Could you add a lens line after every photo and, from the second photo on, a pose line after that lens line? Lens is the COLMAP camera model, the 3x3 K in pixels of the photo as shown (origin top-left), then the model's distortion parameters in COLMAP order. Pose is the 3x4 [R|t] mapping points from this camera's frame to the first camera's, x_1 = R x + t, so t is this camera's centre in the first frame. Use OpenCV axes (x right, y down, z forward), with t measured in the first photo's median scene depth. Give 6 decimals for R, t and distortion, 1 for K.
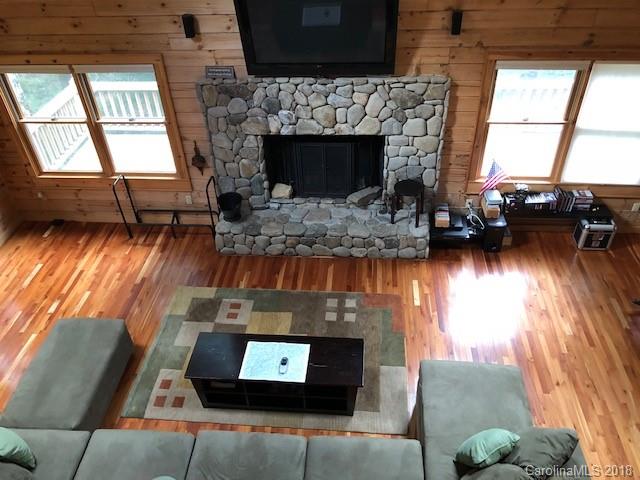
lens RADIAL K [[519.5, 0, 320.0], [0, 519.5, 240.0], [0, 0, 1]] dist [-0.104114, -0.002746]
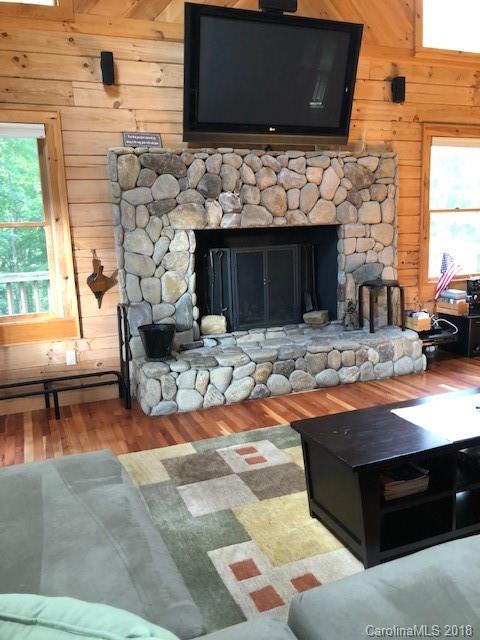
lens RADIAL K [[511.4, 0, 216.4], [0, 511.4, 319.7], [0, 0, 1]] dist [-0.005191, -0.082873]
pose [[0.909128, -0.067830, 0.410956, -0.403868], [0.260503, 0.862458, -0.433940, 0.232538], [-0.324998, 0.501563, 0.801755, 0.490447]]
